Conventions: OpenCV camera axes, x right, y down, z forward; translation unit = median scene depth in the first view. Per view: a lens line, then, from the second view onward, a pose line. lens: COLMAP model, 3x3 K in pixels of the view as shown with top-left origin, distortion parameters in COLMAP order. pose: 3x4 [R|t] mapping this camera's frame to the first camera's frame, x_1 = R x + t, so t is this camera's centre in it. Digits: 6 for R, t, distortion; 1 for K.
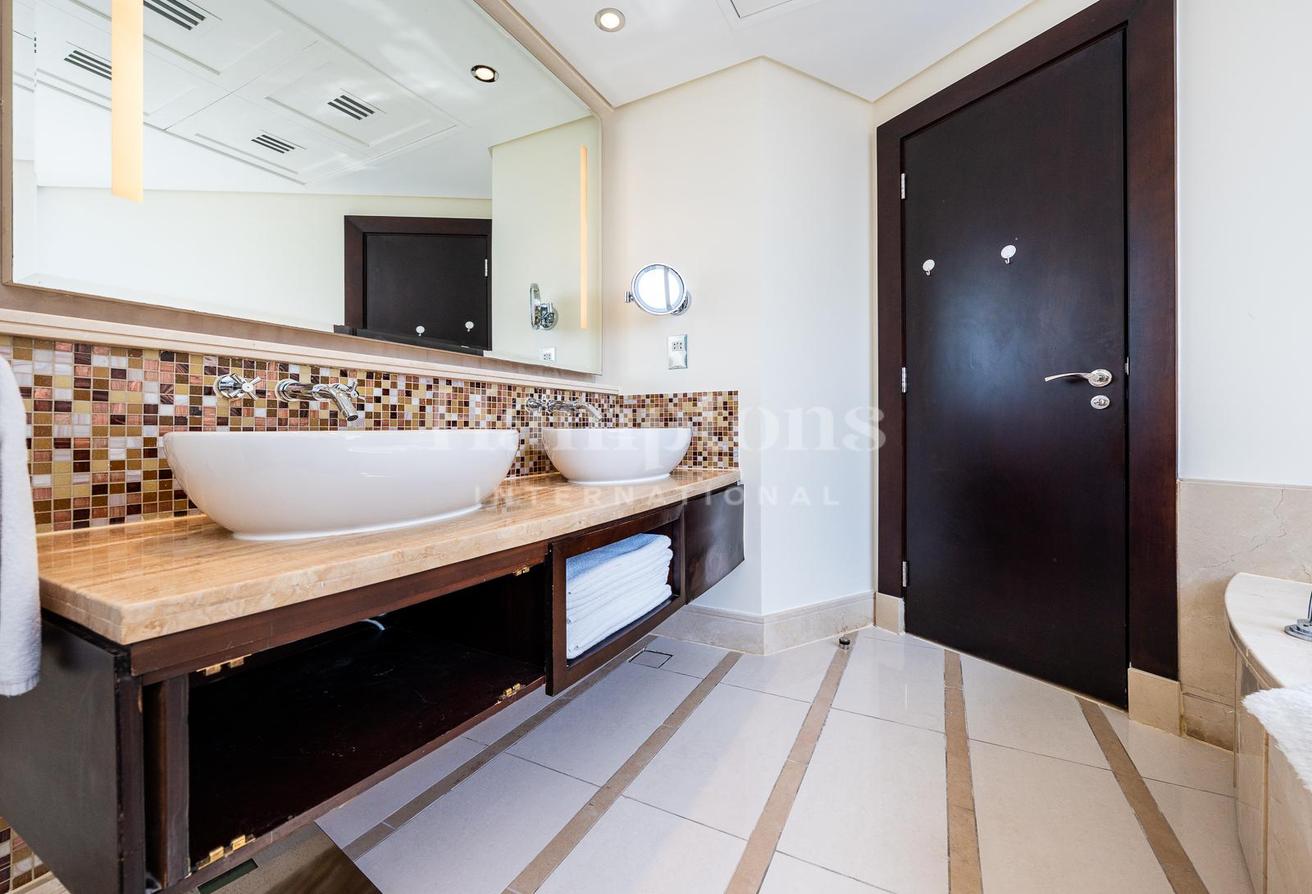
lens RADIAL K [[527.6, 0, 697.0], [0, 527.6, 427.6], [0, 0, 1]] dist [-0.003805, -0.000606]
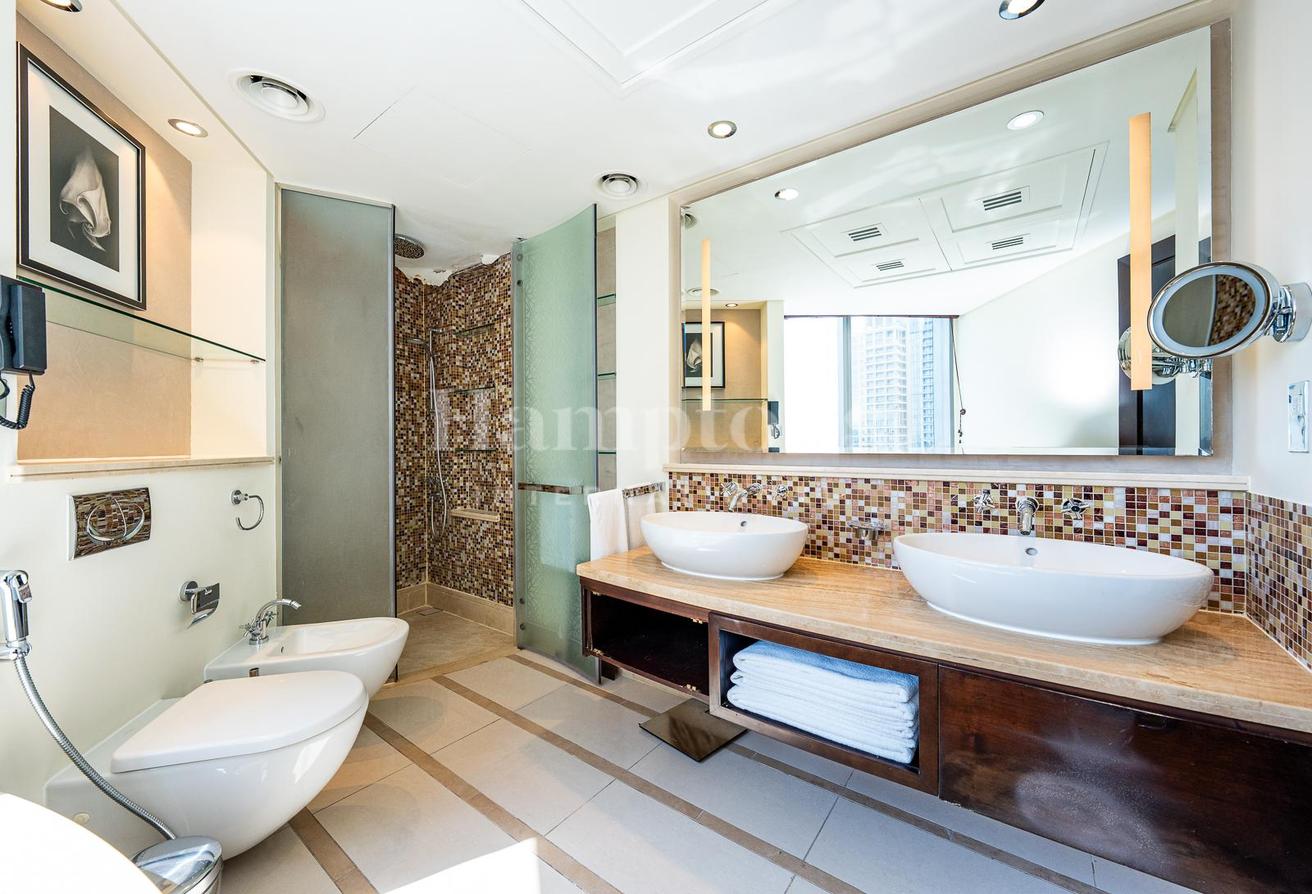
lens RADIAL K [[504.6, 0, 635.4], [0, 504.6, 448.7], [0, 0, 1]] dist [-0.003492, -0.000058]
pose [[-0.231656, 0.020061, -0.972591, 0.693669], [0.011347, 0.999775, 0.017919, -0.167081], [0.972732, -0.006885, -0.231831, 0.670712]]
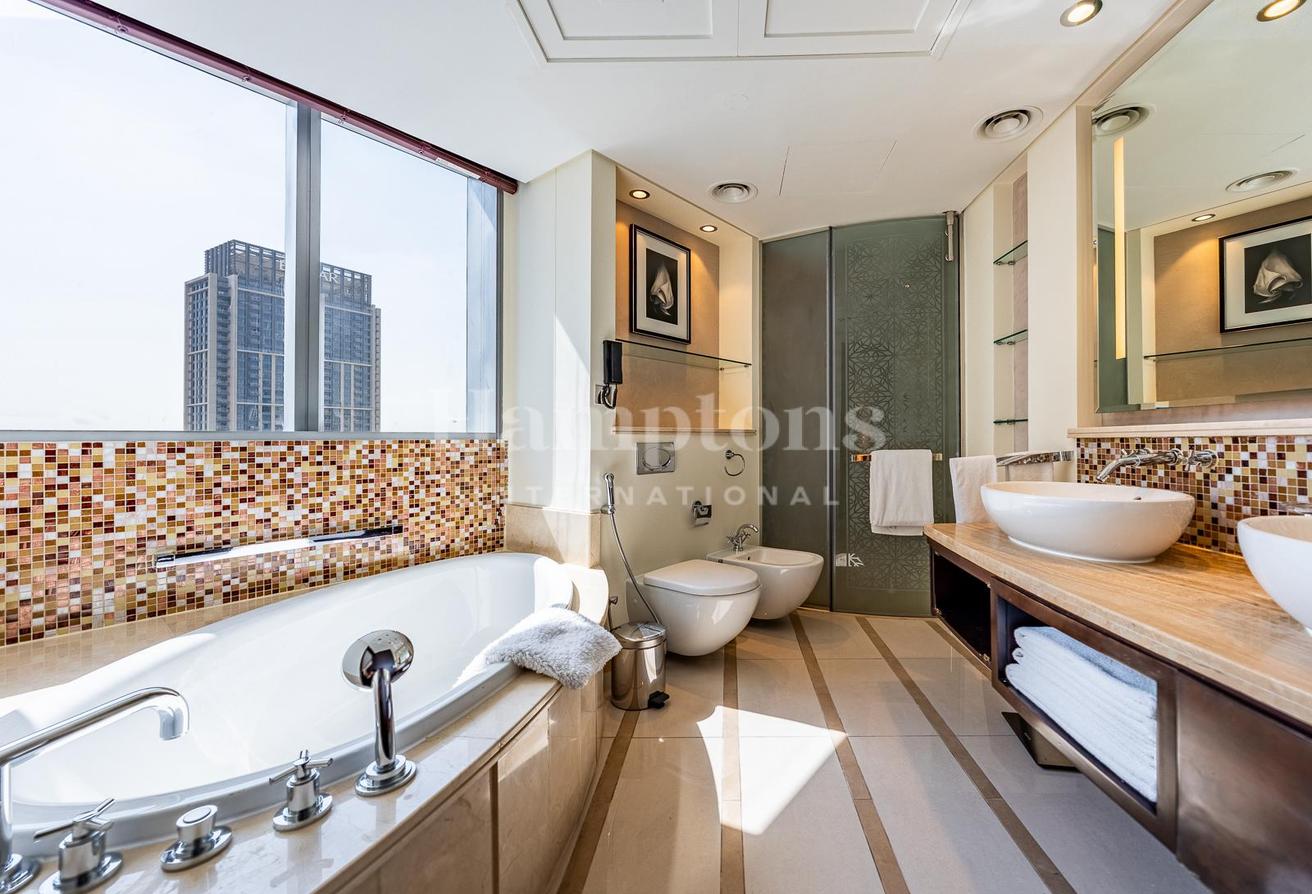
lens RADIAL K [[504.6, 0, 731.2], [0, 504.6, 450.8], [0, 0, 1]] dist [-0.003492, -0.000058]
pose [[-0.911637, 0.033148, -0.409658, 0.527011], [0.028384, 0.999440, 0.017707, -0.095340], [0.410016, 0.004515, -0.912067, 1.147214]]
